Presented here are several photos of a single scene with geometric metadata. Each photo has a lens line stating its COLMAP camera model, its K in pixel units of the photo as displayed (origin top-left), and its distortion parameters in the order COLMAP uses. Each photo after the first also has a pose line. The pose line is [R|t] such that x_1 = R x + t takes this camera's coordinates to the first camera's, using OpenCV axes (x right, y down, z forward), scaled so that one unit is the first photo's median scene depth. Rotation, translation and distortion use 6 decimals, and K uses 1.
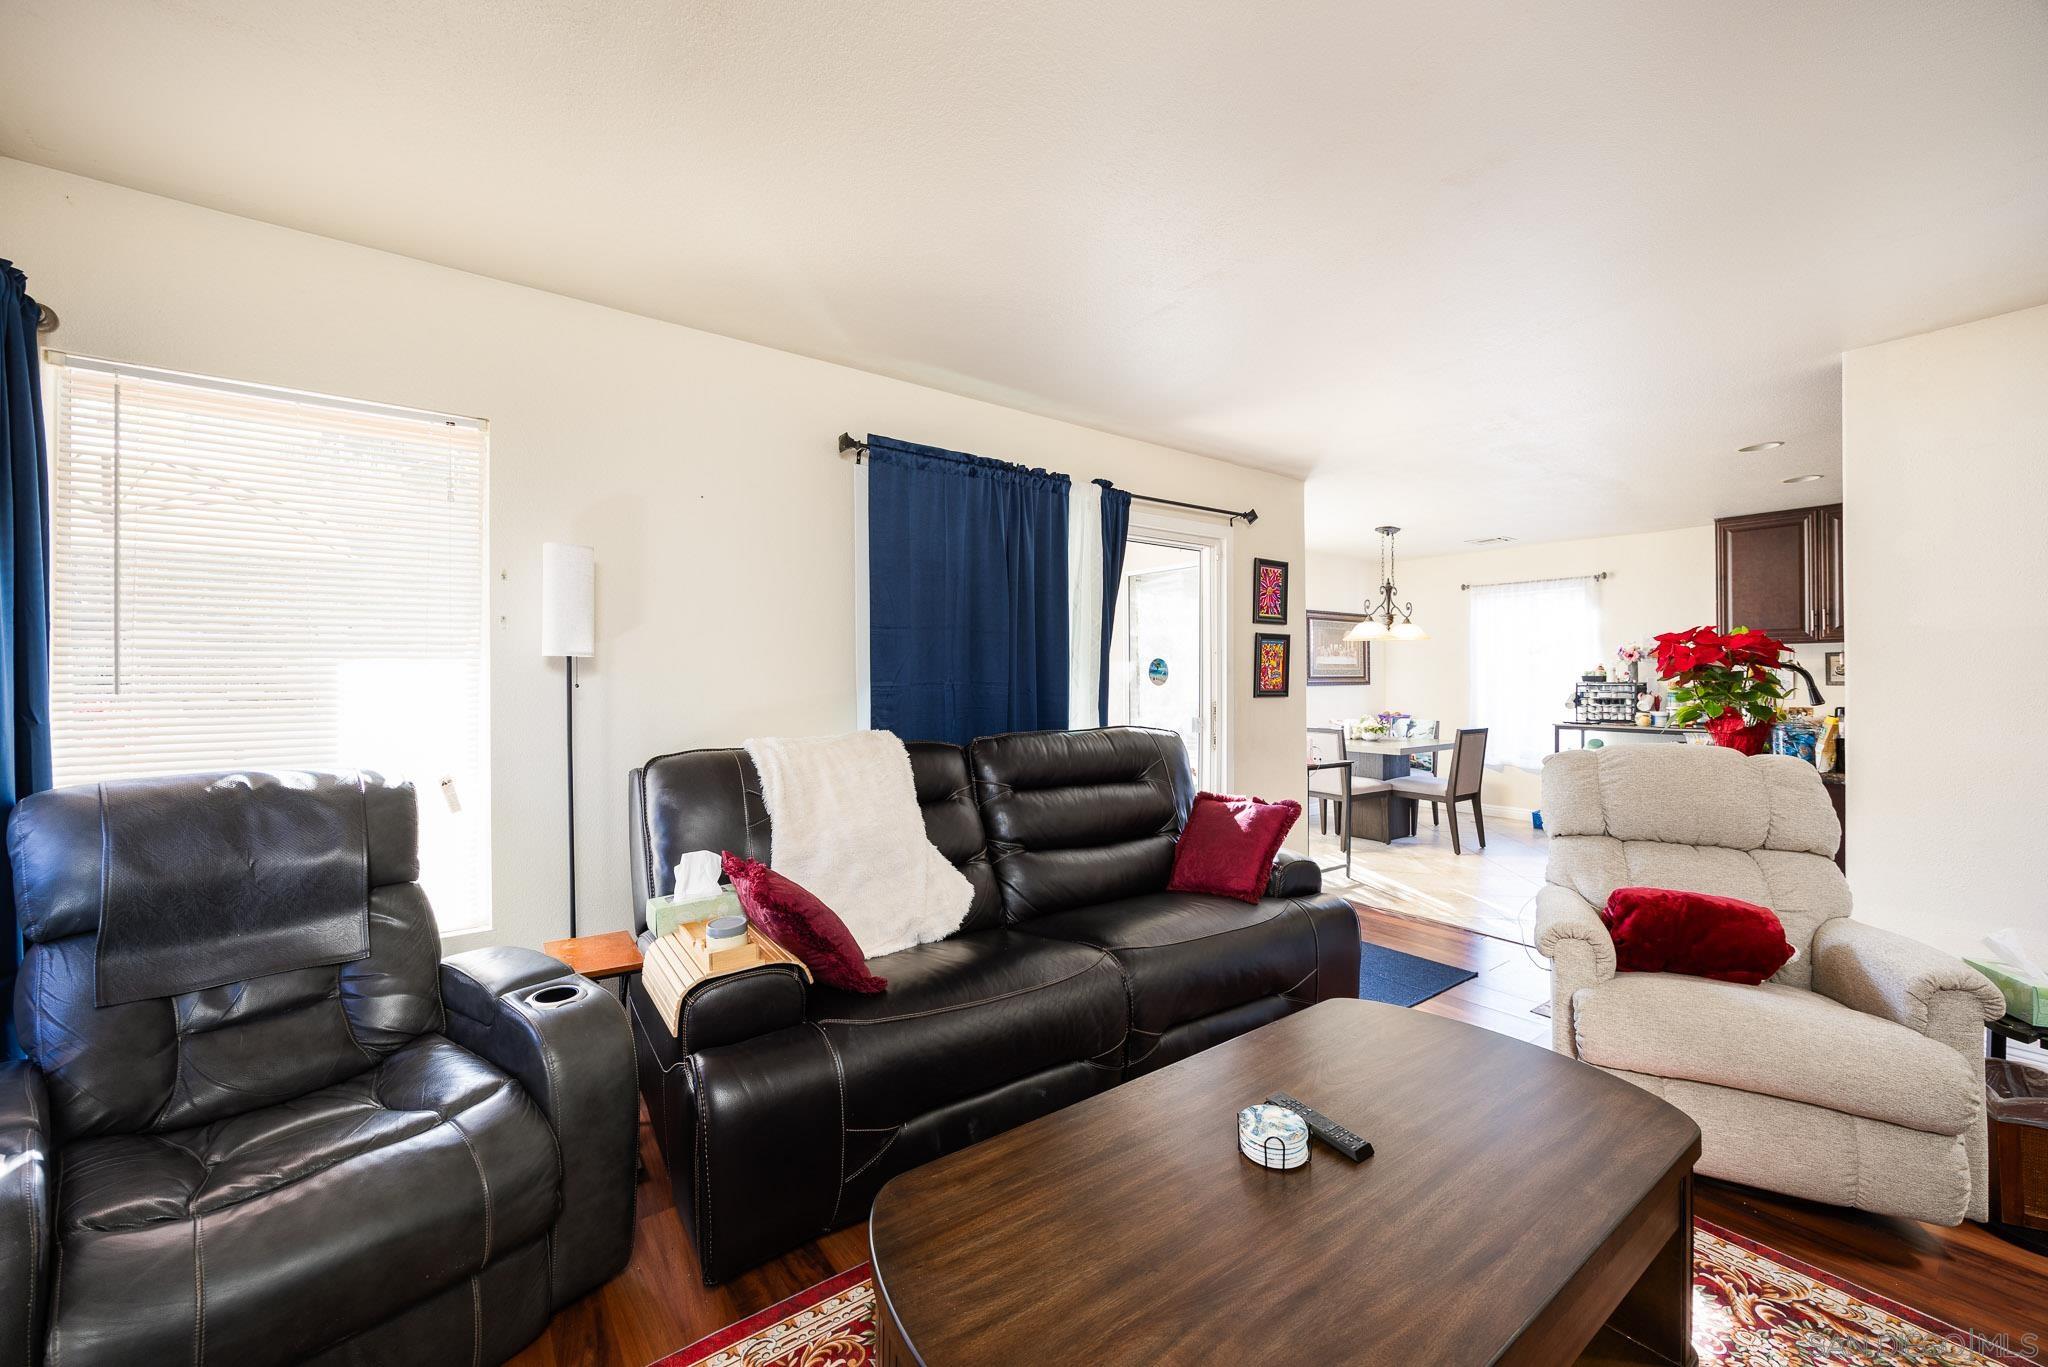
lens RADIAL K [[791.1, 0, 1009.6], [0, 791.1, 681.8], [0, 0, 1]] dist [-0.004581, -0.000206]
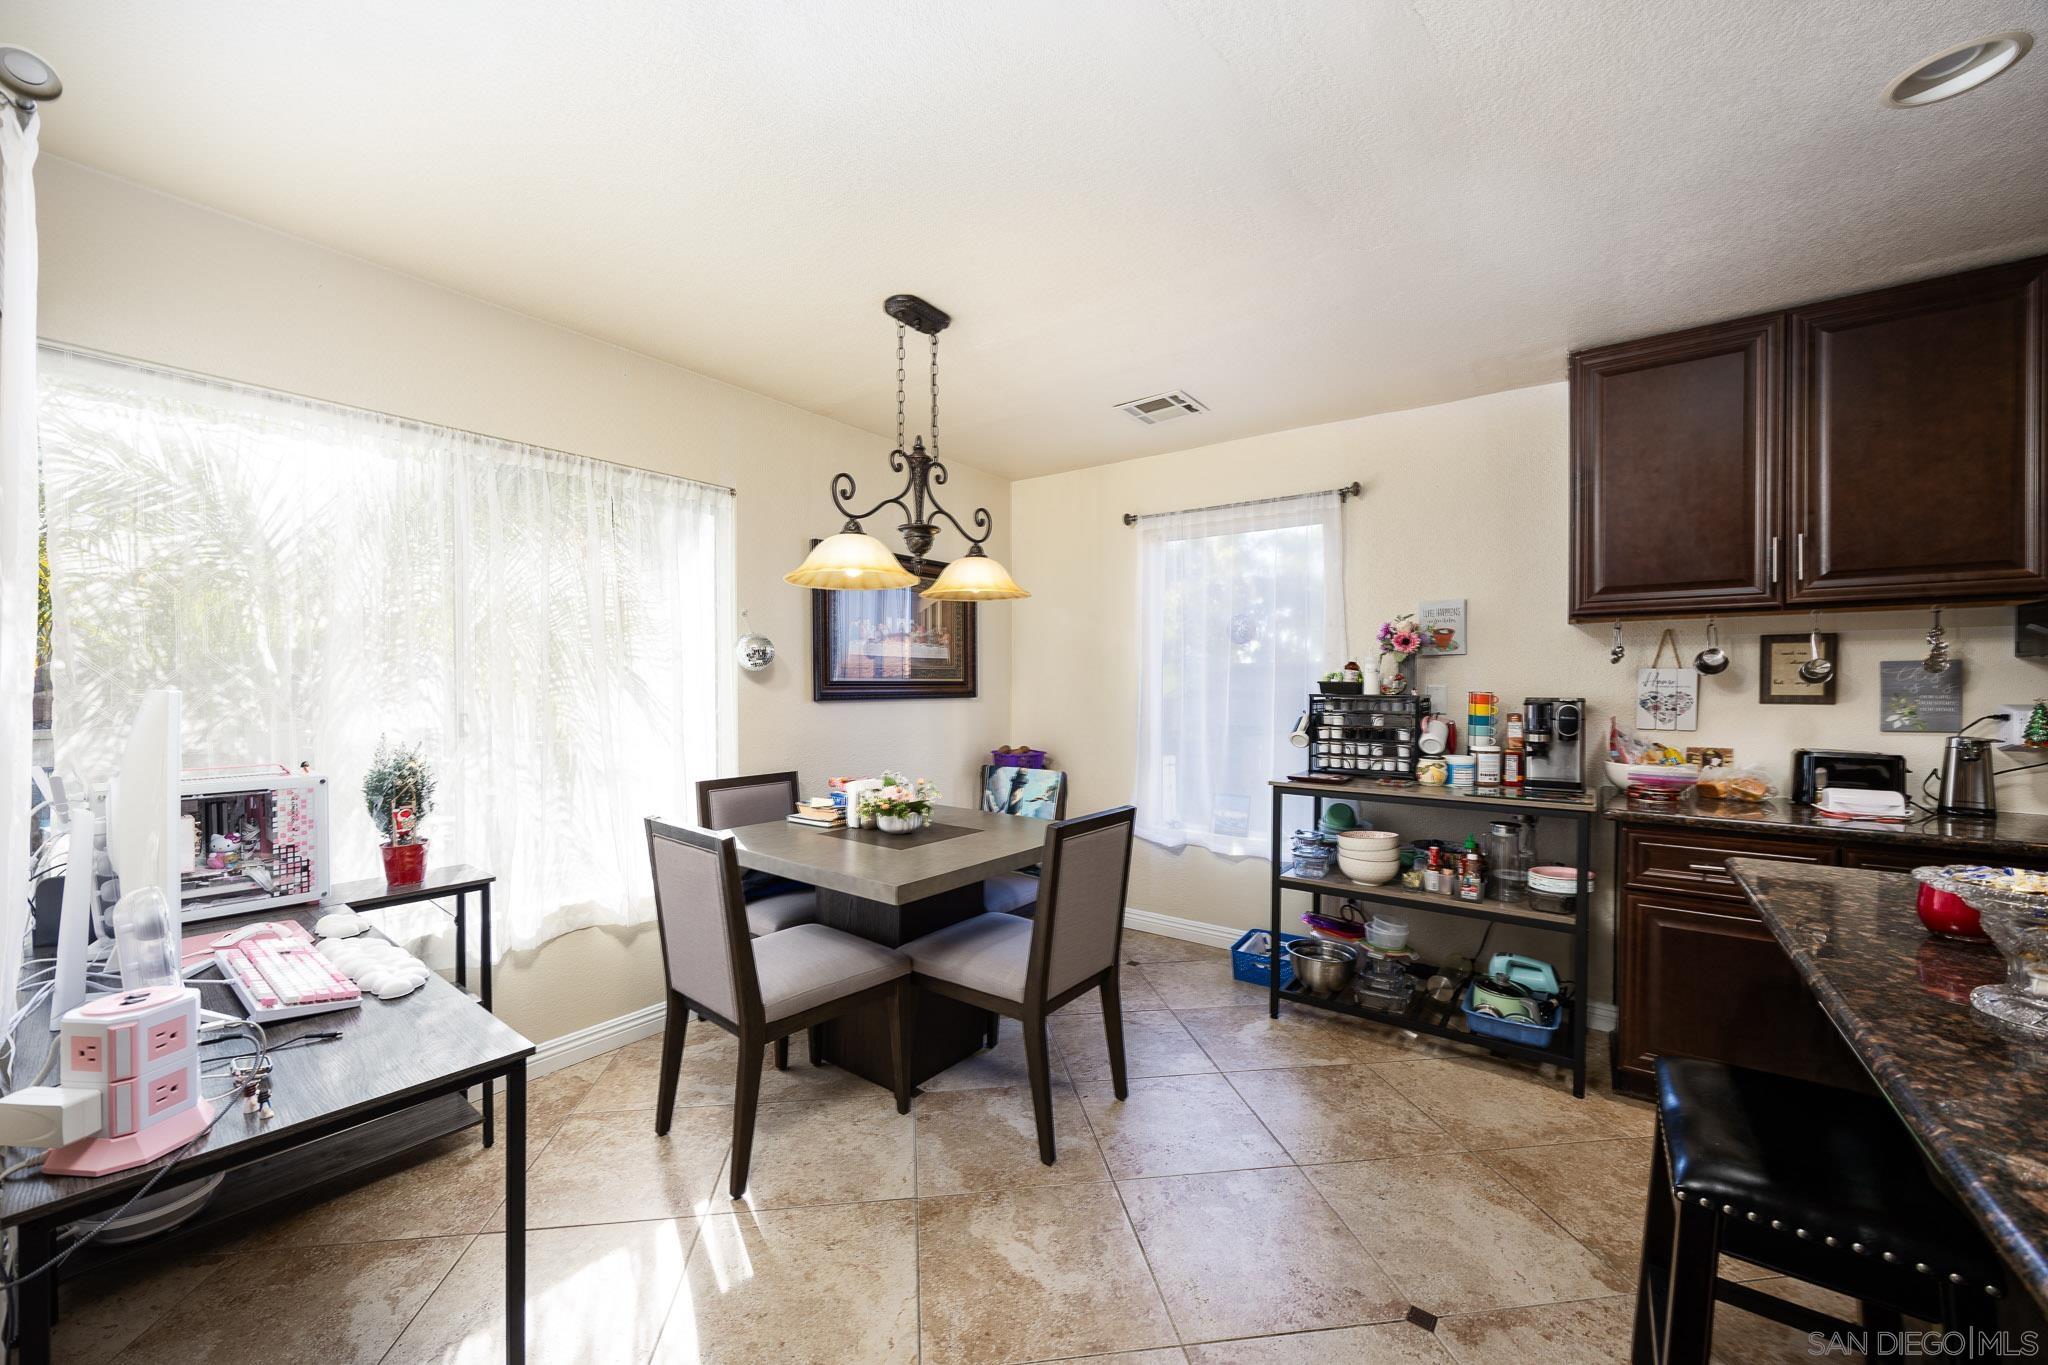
lens RADIAL K [[783.3, 0, 1027.1], [0, 783.3, 693.0], [0, 0, 1]] dist [0.004696, -0.000162]
pose [[0.952006, 0.000951, 0.306077, 0.410436], [-0.003114, 0.999974, 0.006577, -0.003437], [-0.306063, -0.007215, 0.951984, 0.604931]]
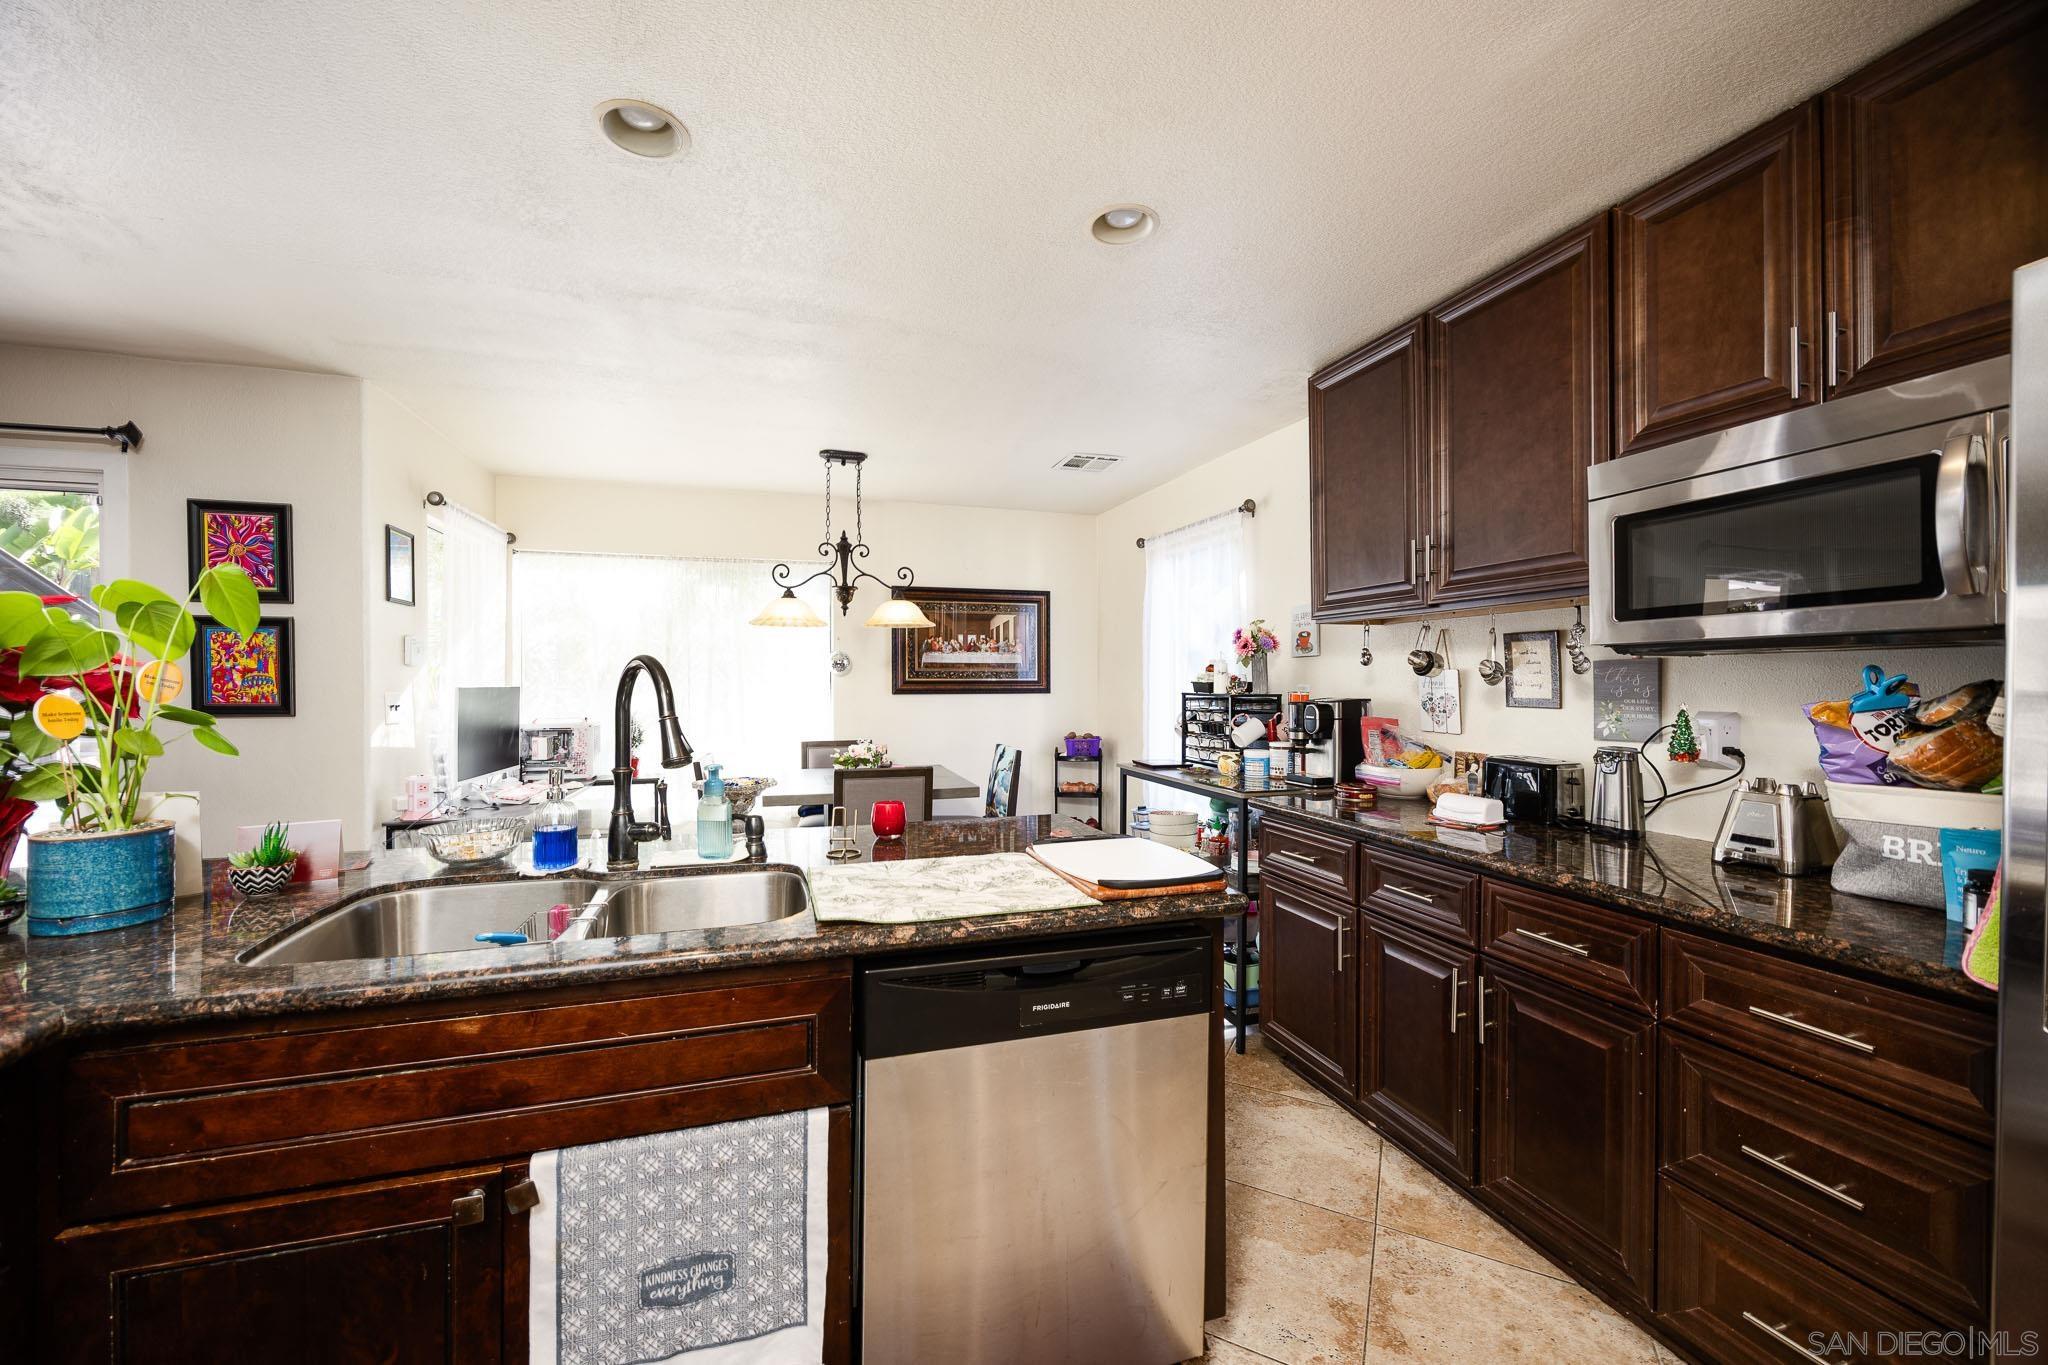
lens RADIAL K [[791.1, 0, 1023.7], [0, 791.1, 674.5], [0, 0, 1]] dist [-0.004581, -0.000206]
pose [[0.948550, 0.000814, -0.316625, 0.823848], [-0.003686, 0.999957, -0.008470, -0.008246], [0.316605, 0.009201, 0.948513, 0.434089]]
